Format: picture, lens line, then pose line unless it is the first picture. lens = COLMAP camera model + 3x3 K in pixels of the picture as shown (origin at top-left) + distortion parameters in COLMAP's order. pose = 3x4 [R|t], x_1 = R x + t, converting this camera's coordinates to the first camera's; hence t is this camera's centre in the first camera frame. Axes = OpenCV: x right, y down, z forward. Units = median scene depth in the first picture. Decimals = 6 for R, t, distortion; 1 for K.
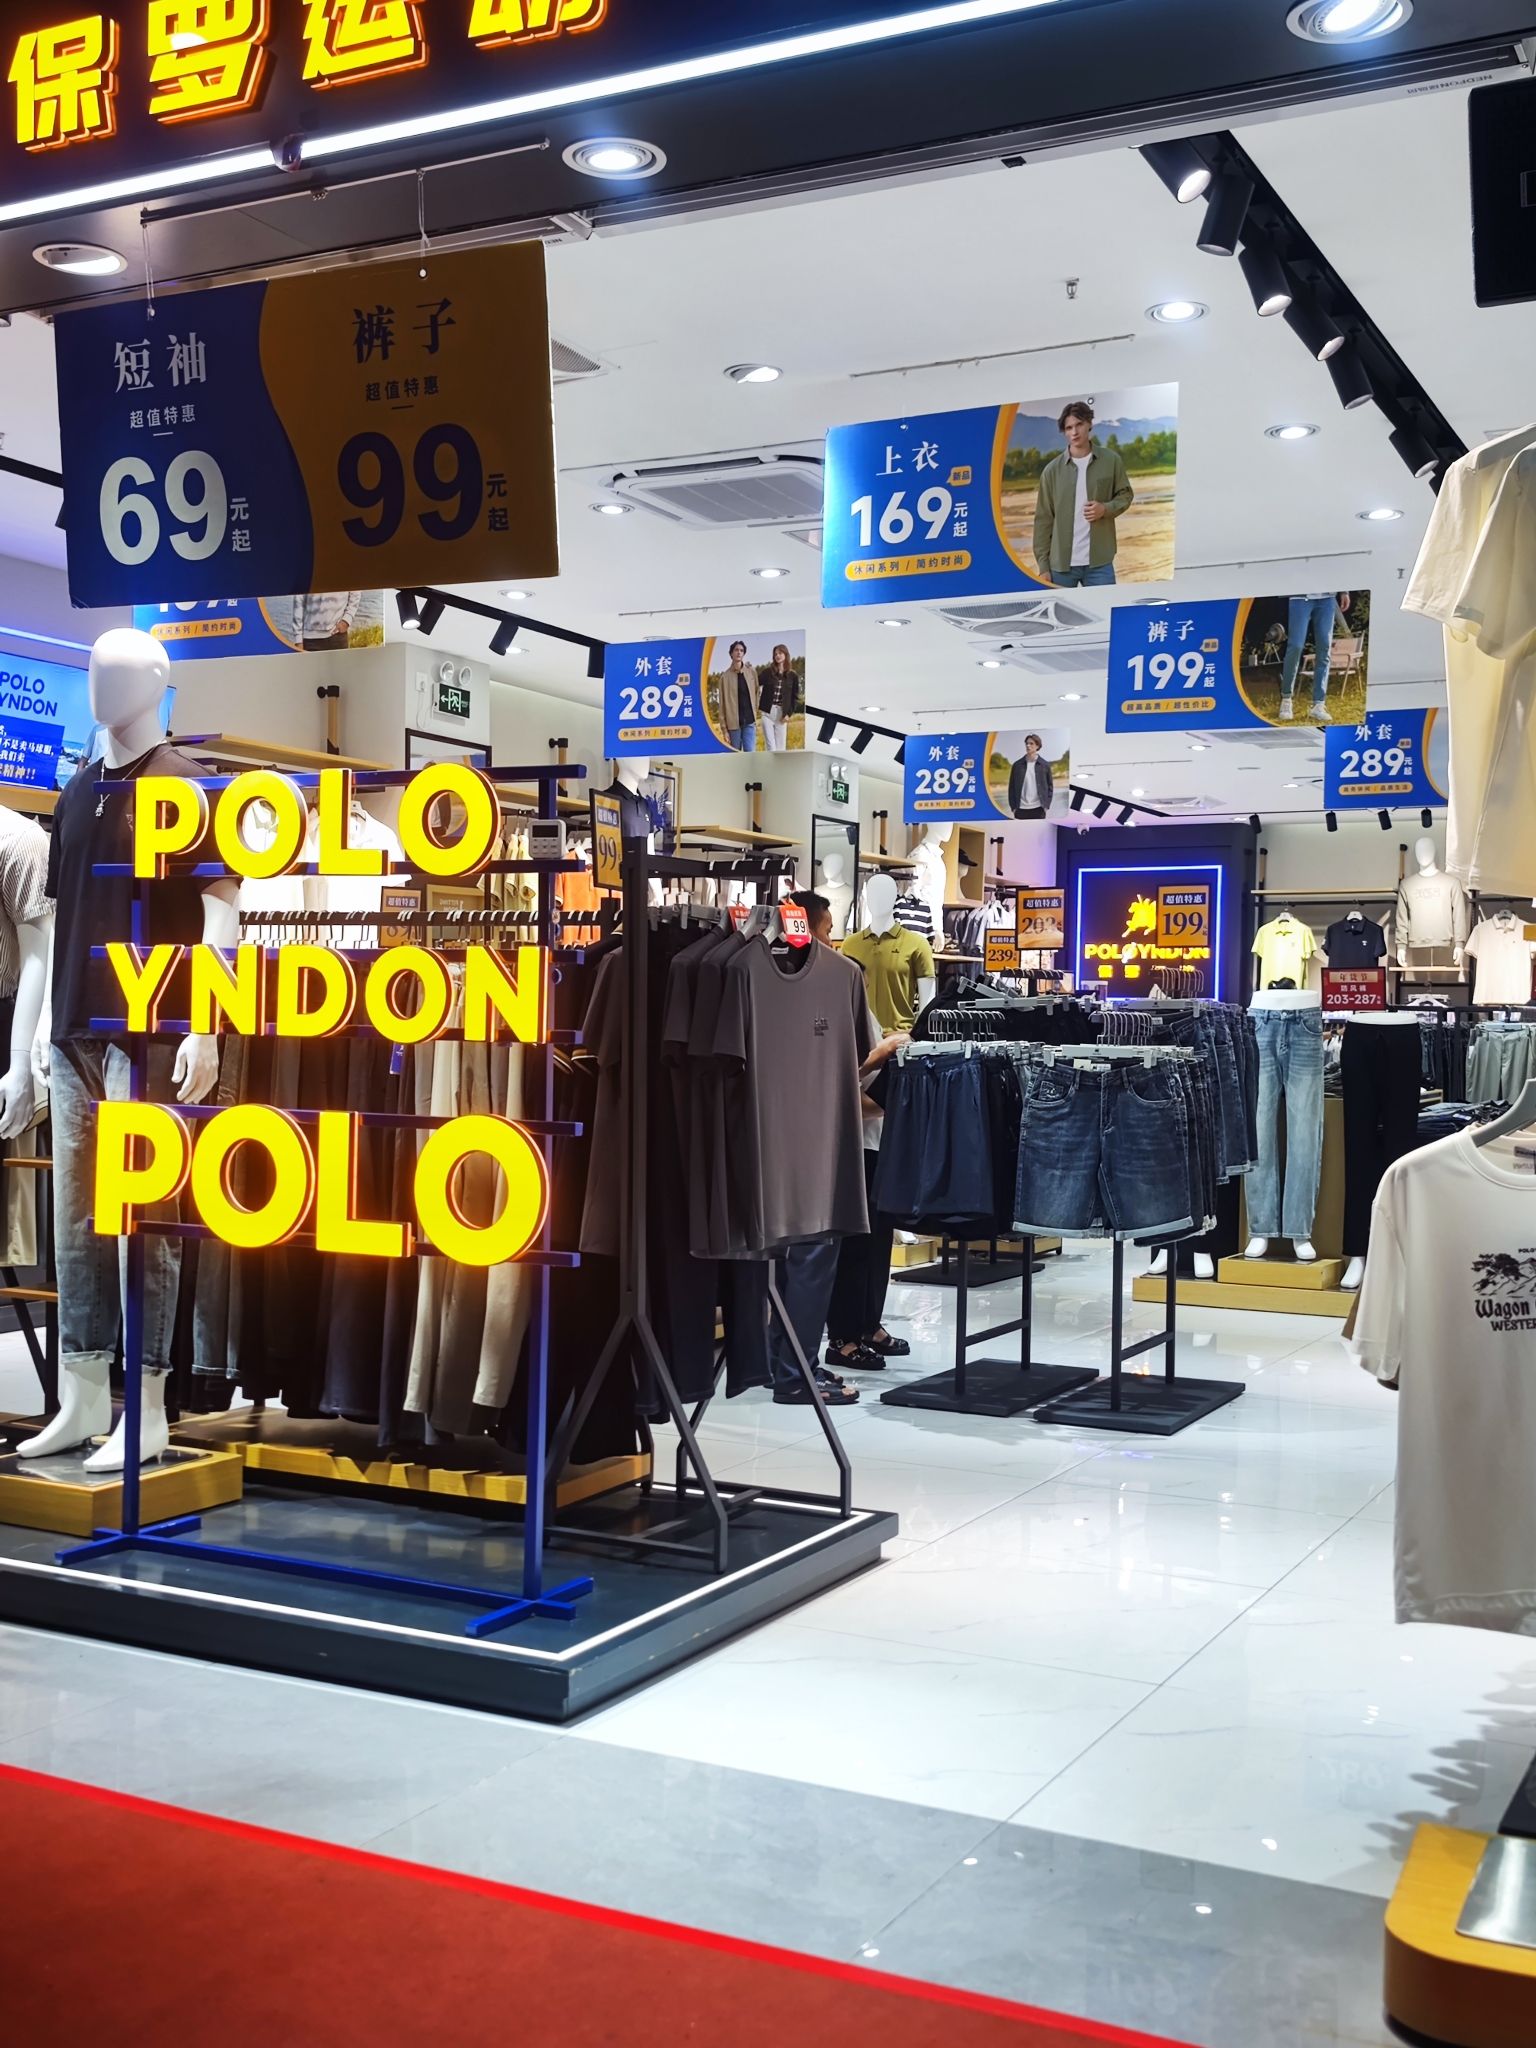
lens RADIAL K [[2177.1, 0, 767.0], [0, 2177.1, 1148.0], [0, 0, 1]] dist [0.063404, -0.036574]
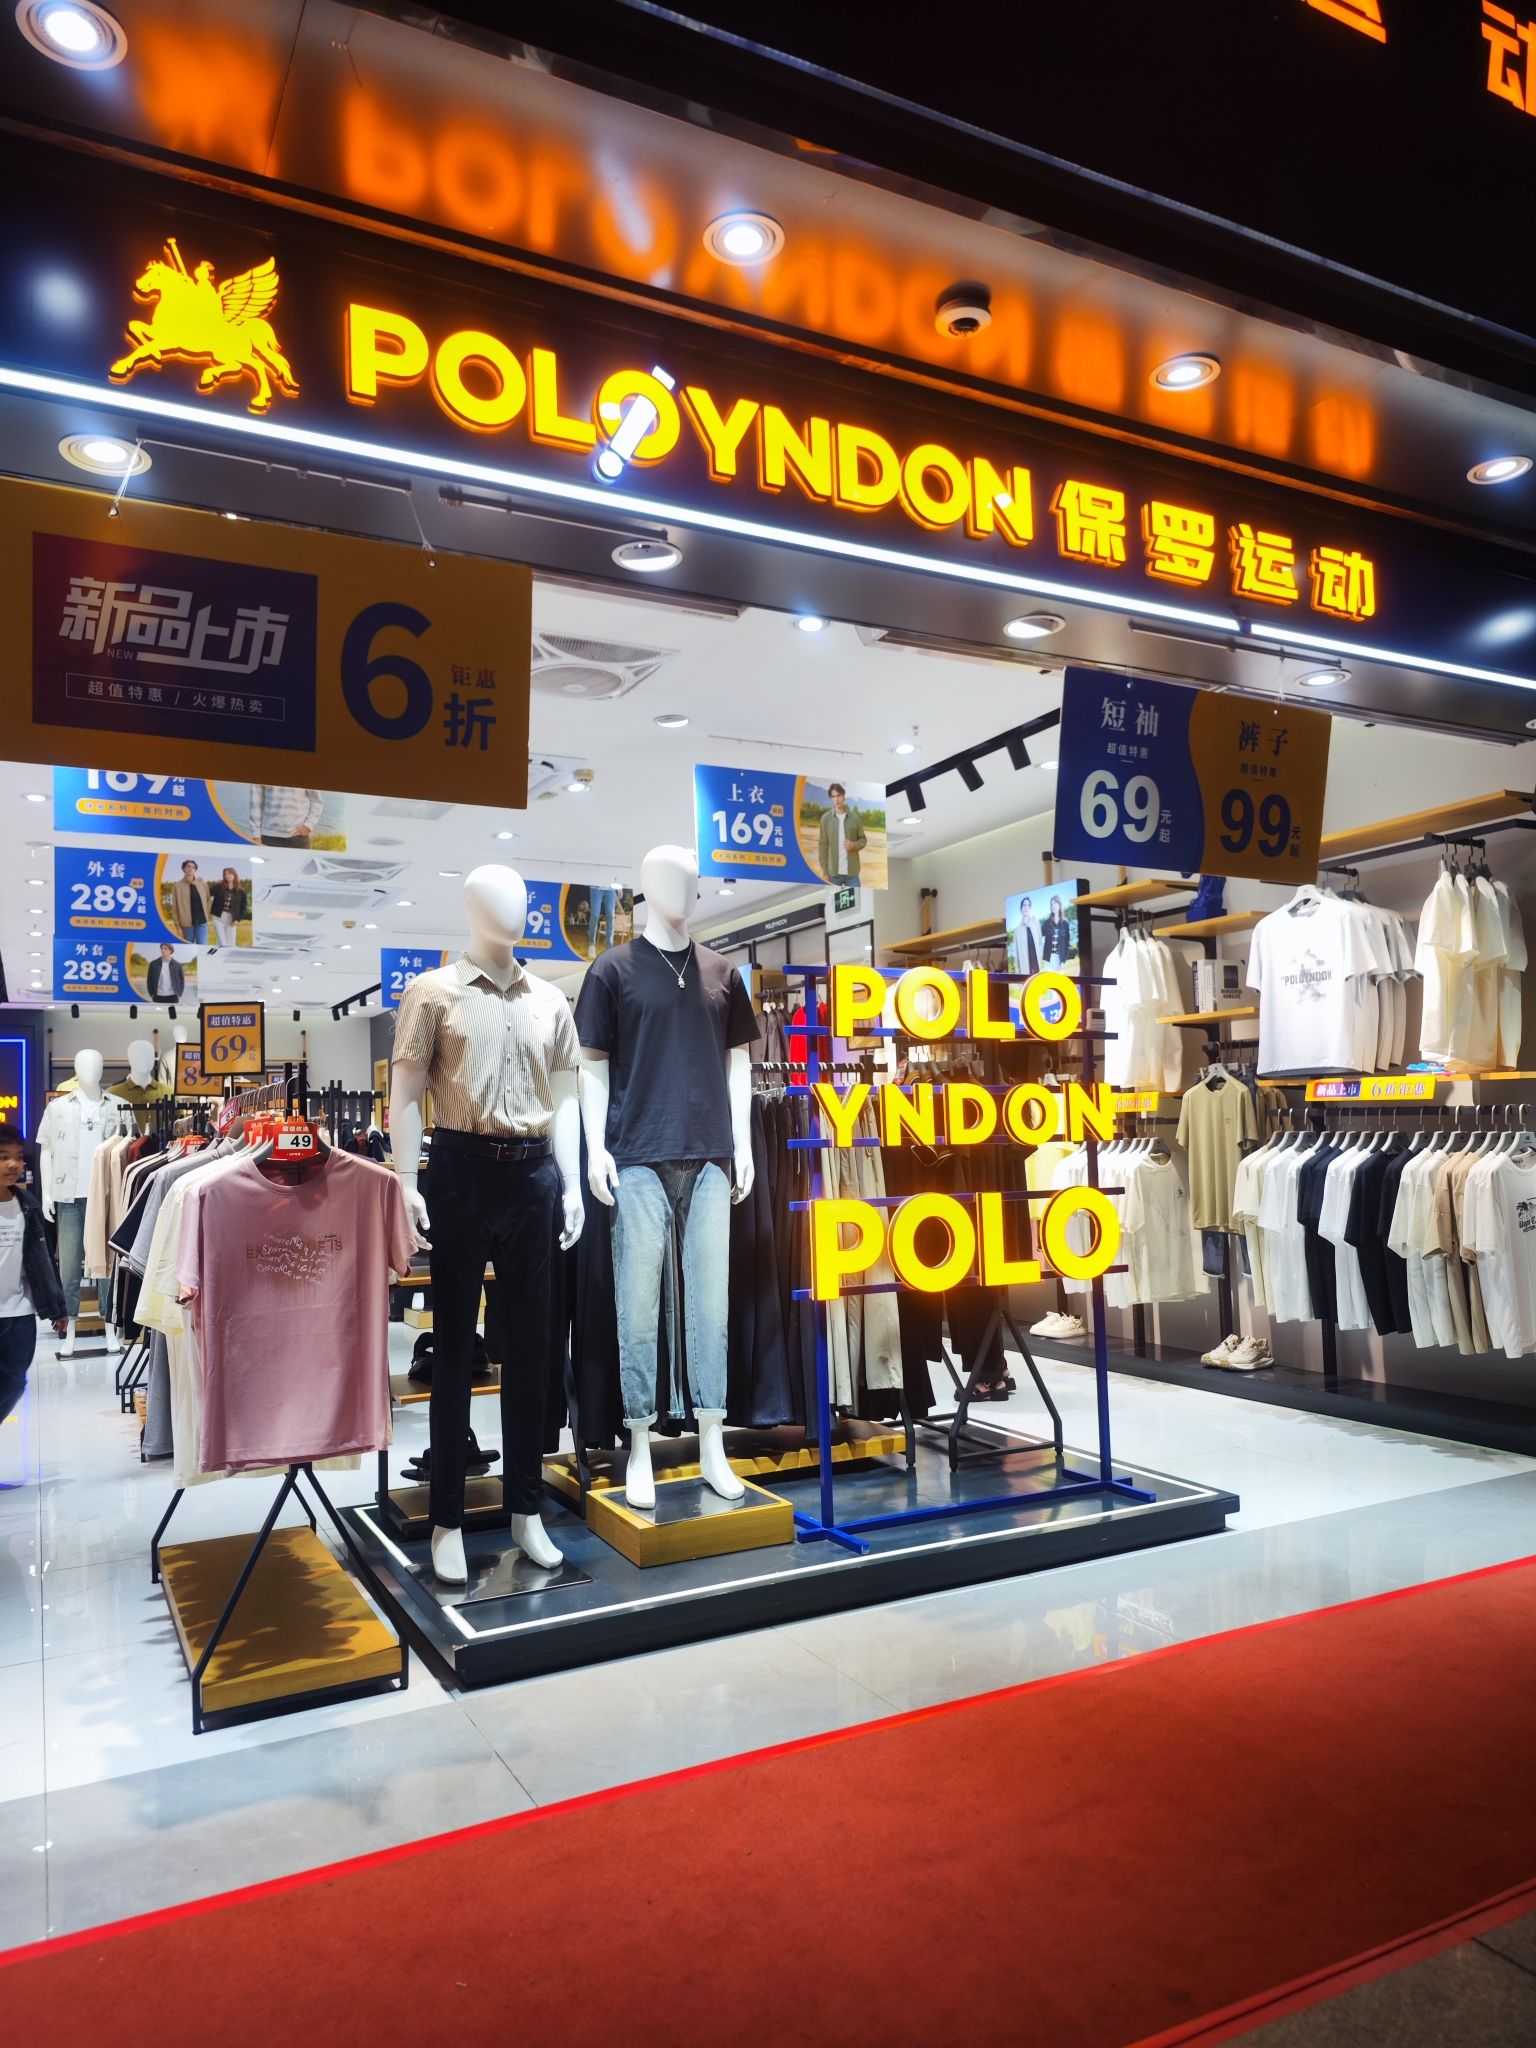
lens RADIAL K [[1376.6, 0, 768.5], [0, 1376.6, 1126.1], [0, 0, 1]] dist [0.080091, -0.071353]
pose [[0.567522, -0.025972, 0.822948, -0.813986], [0.086248, 0.995879, -0.028049, -0.037247], [-0.818828, 0.086896, 0.567424, 0.433525]]
